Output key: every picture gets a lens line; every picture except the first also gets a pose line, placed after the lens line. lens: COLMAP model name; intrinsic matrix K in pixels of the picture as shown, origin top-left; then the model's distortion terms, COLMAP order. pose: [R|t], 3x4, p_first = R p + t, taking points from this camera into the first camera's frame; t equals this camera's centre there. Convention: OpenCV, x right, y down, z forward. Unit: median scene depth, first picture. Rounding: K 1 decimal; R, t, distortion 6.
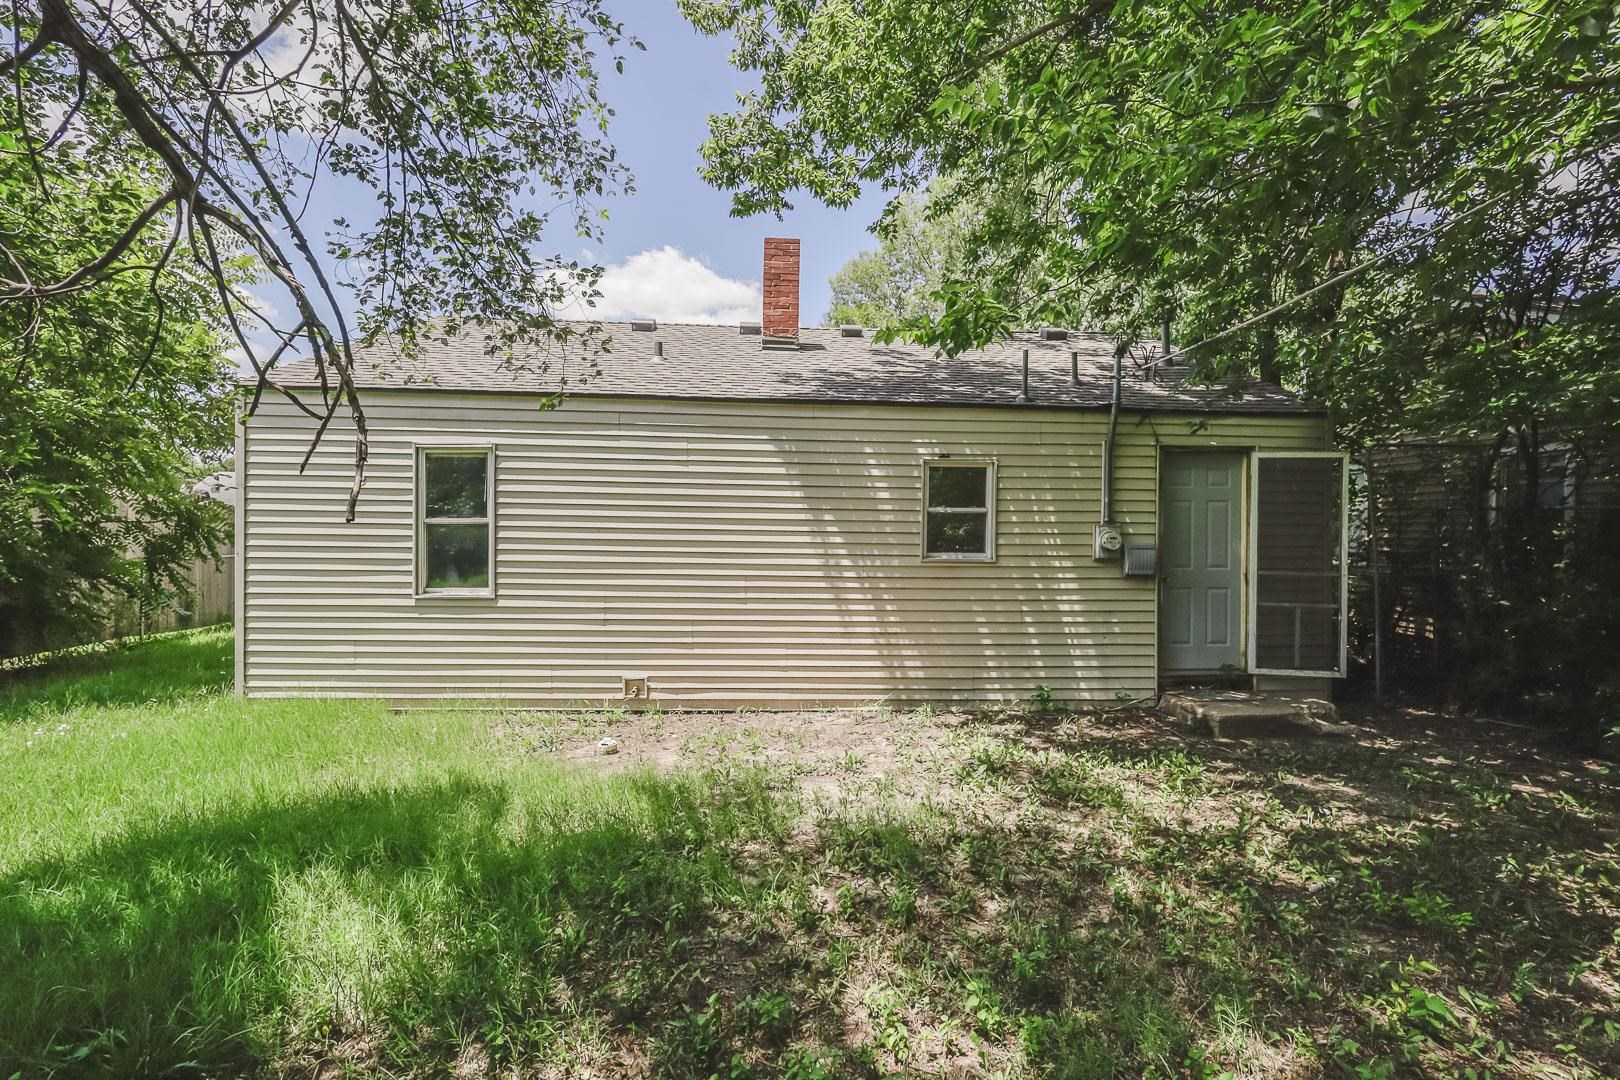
lens RADIAL K [[756.7, 0, 817.7], [0, 756.7, 541.2], [0, 0, 1]] dist [-0.002994, 0.001121]
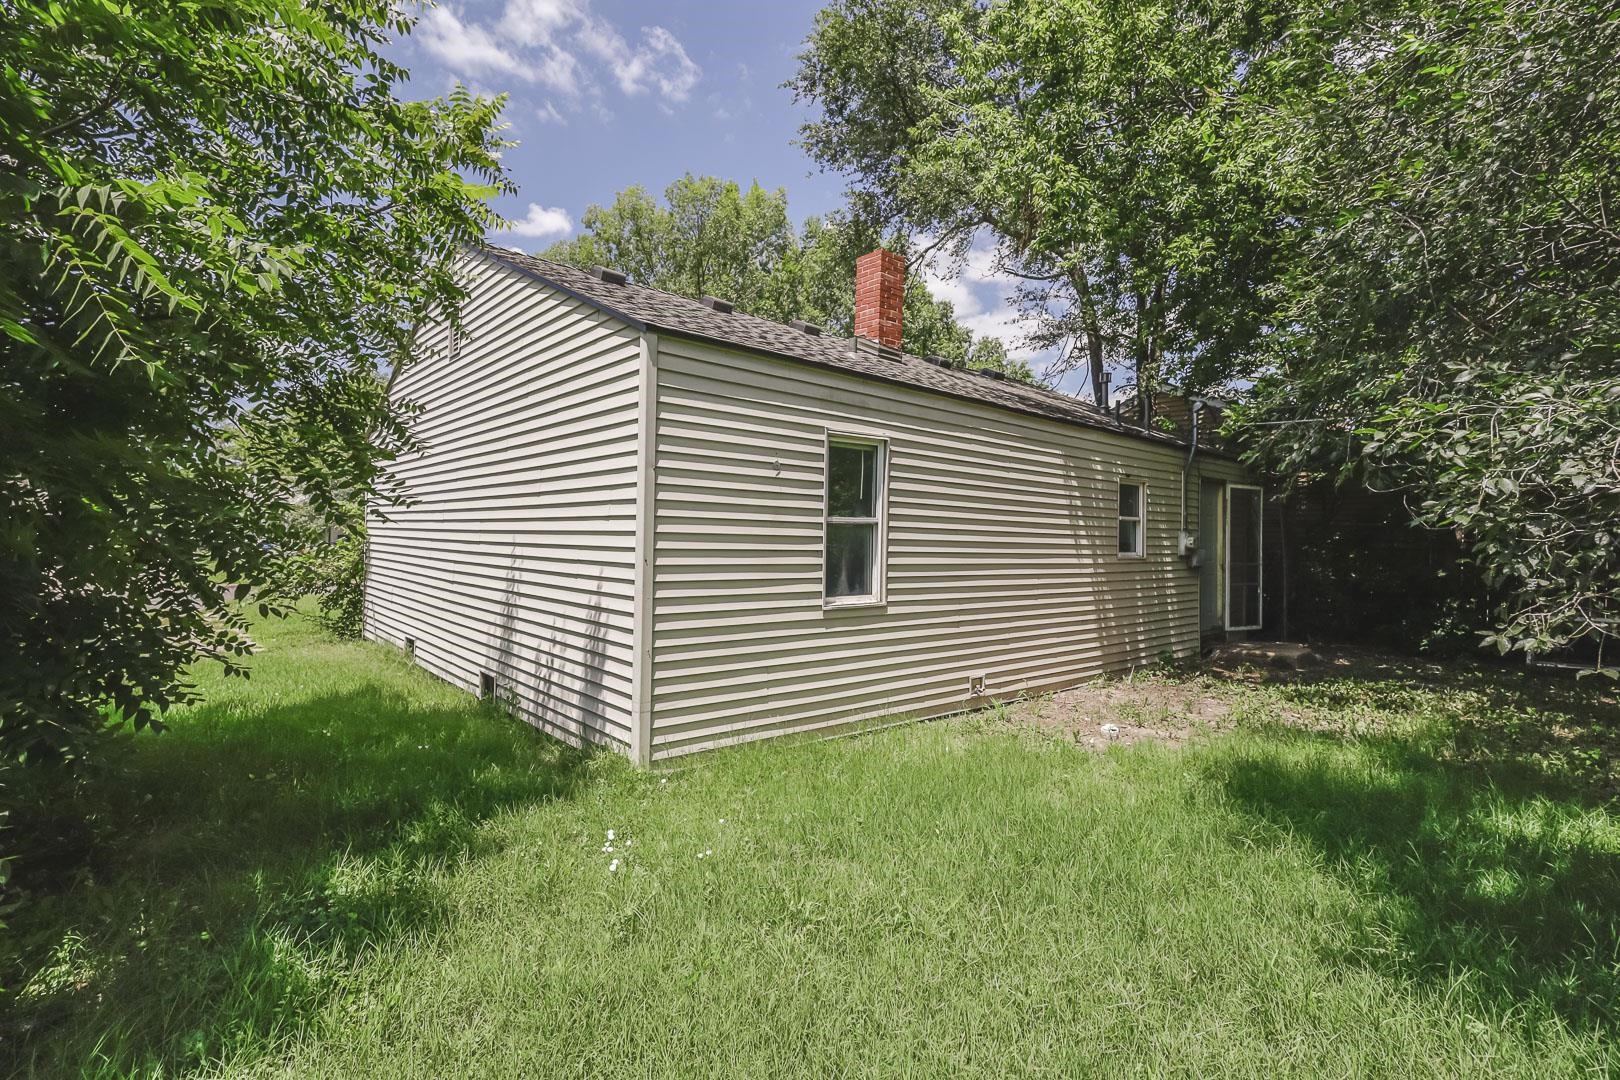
lens RADIAL K [[756.7, 0, 807.7], [0, 756.7, 541.3], [0, 0, 1]] dist [-0.002994, 0.001121]
pose [[0.792781, 0.001081, 0.609506, -1.034280], [-0.000063, 0.999999, -0.001691, -0.000834], [-0.609507, 0.001302, 0.792780, 0.323430]]
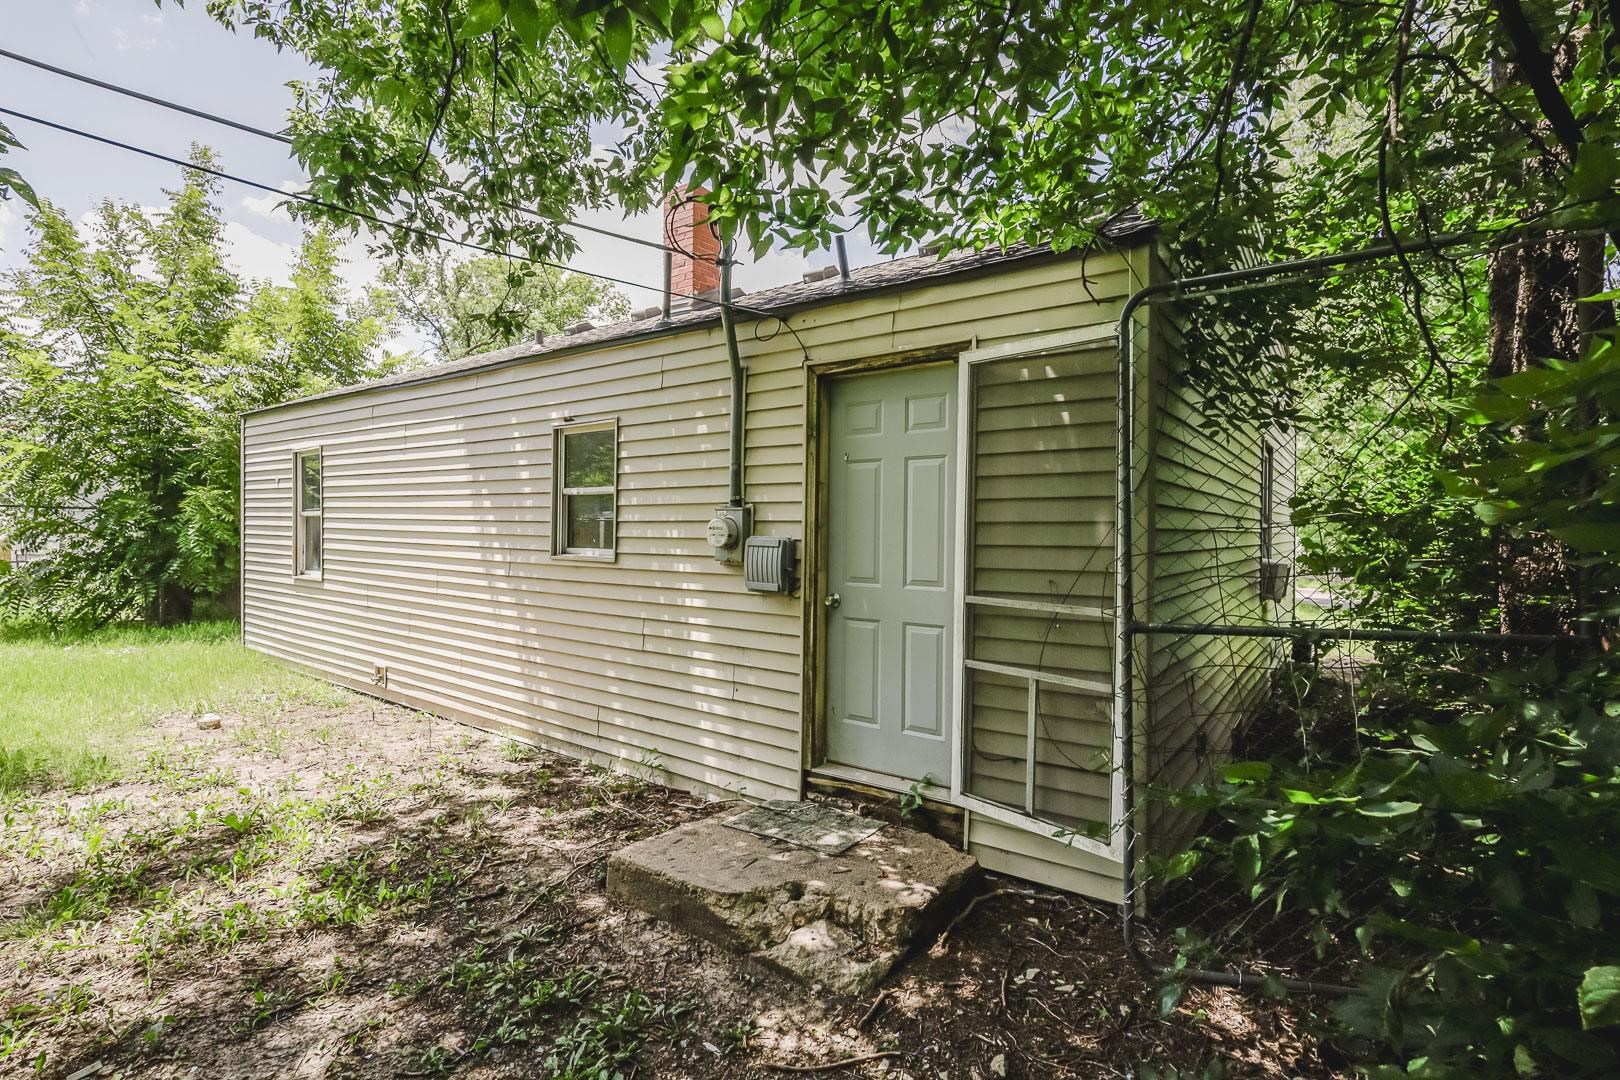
lens RADIAL K [[756.7, 0, 813.6], [0, 756.7, 532.7], [0, 0, 1]] dist [-0.002994, 0.001121]
pose [[0.773596, 0.002366, -0.633675, 0.835838], [-0.011307, 0.999885, -0.010070, 0.005282], [0.633578, 0.014955, 0.773534, 0.574706]]
